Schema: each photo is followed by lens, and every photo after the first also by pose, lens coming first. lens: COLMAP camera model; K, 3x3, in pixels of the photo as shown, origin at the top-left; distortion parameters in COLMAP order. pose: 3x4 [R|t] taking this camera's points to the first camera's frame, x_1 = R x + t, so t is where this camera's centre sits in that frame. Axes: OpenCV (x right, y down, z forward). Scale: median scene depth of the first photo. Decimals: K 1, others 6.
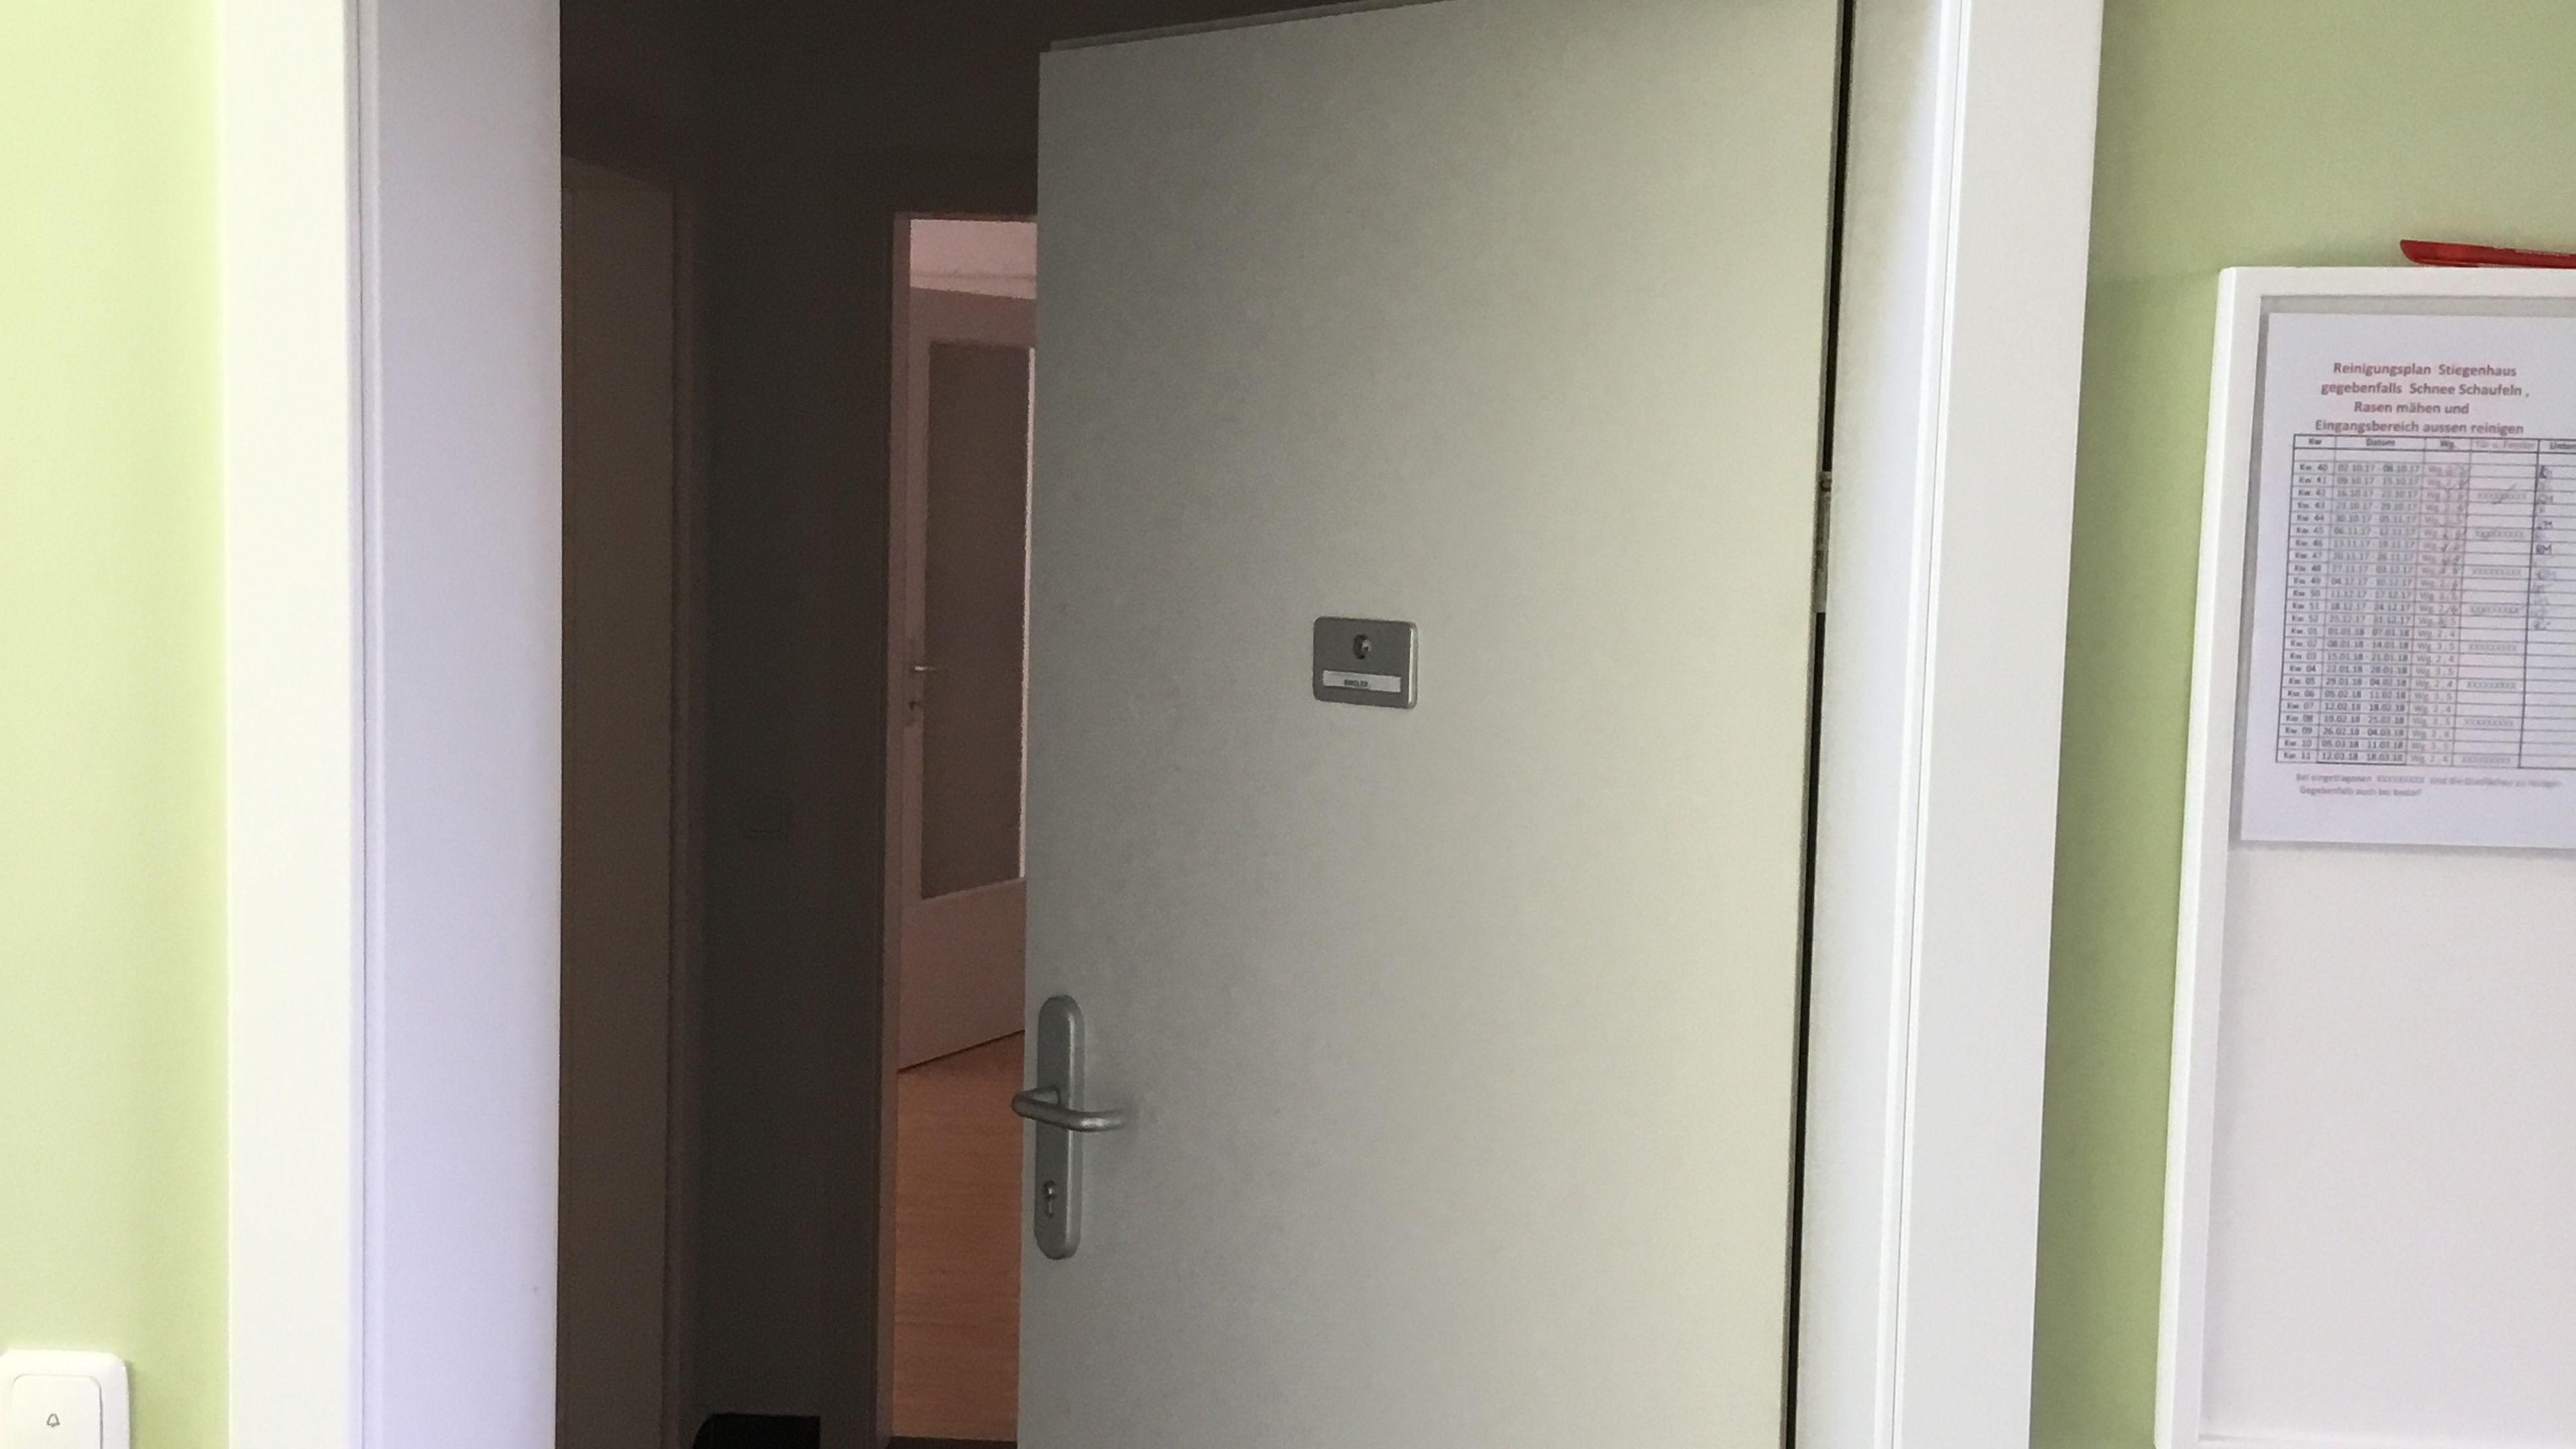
lens RADIAL K [[3081.5, 0, 1288.0], [0, 3081.5, 724.5], [0, 0, 1]] dist [0.072793, 0.026498]
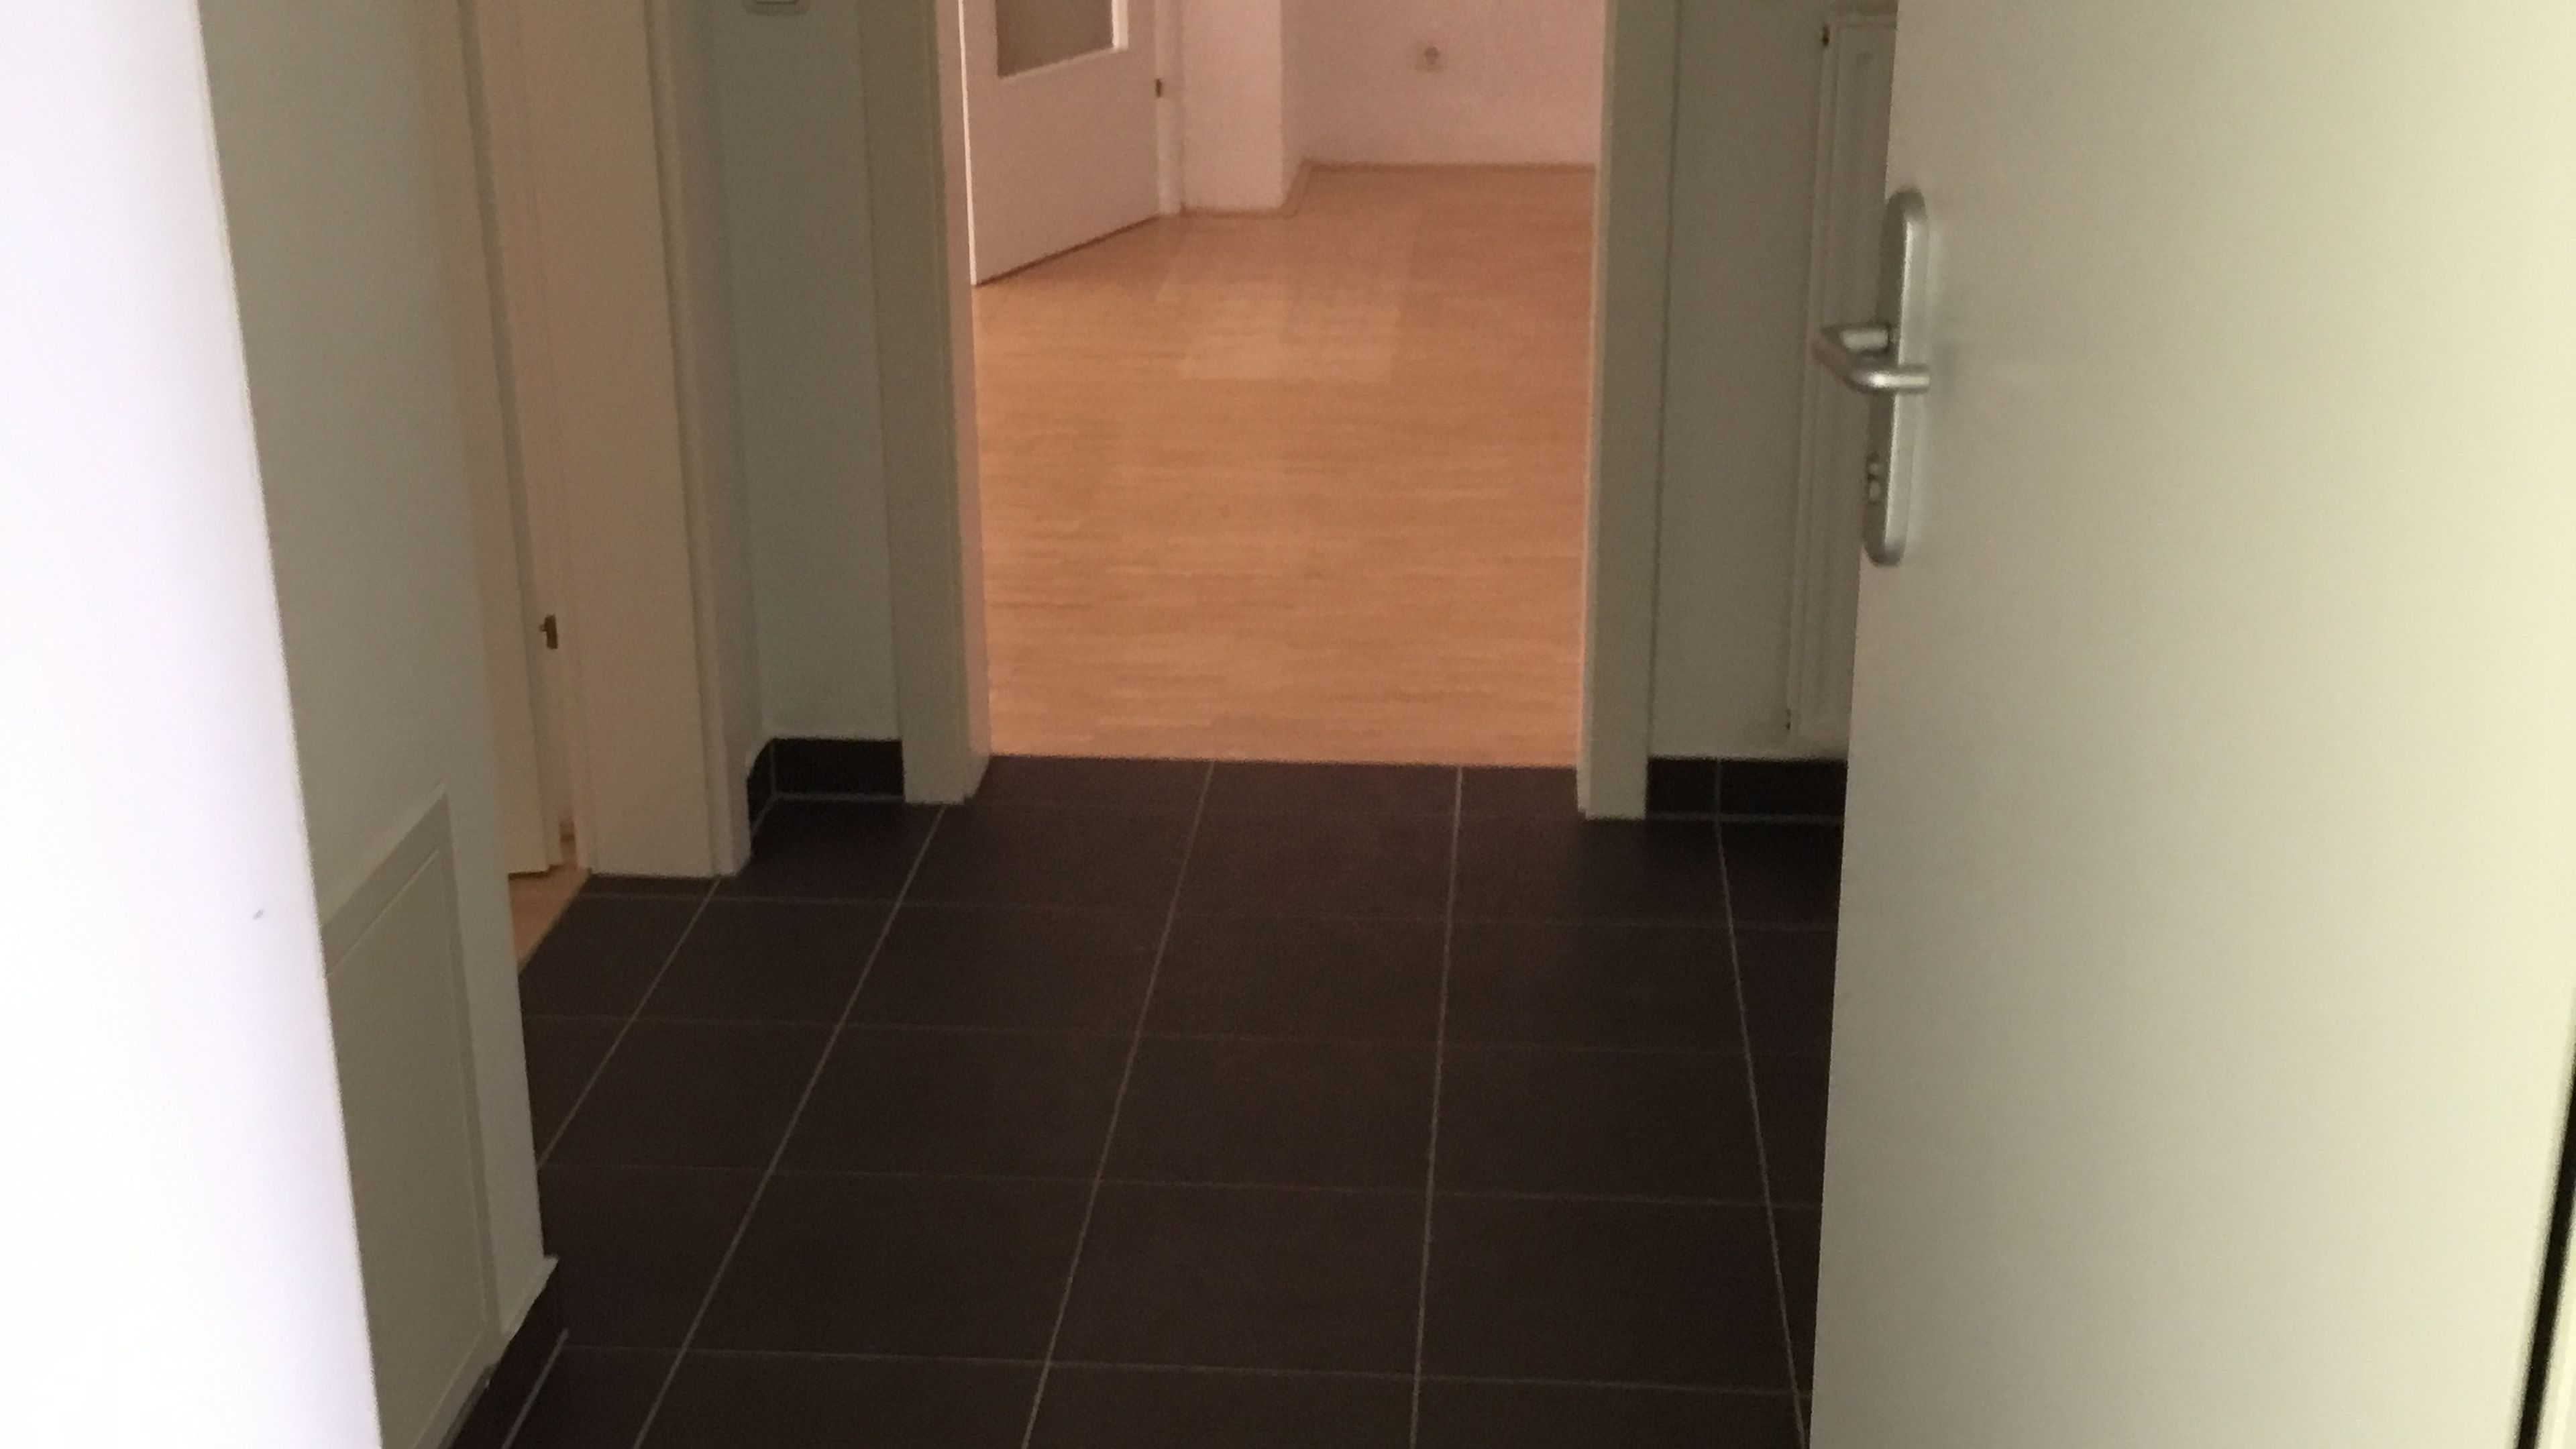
lens RADIAL K [[3081.5, 0, 1288.0], [0, 3081.5, 724.5], [0, 0, 1]] dist [0.072793, 0.026498]
pose [[0.999508, -0.016359, -0.026772, -0.028129], [0.022799, 0.964913, 0.261579, 0.012739], [0.021554, -0.262060, 0.964811, 0.225064]]
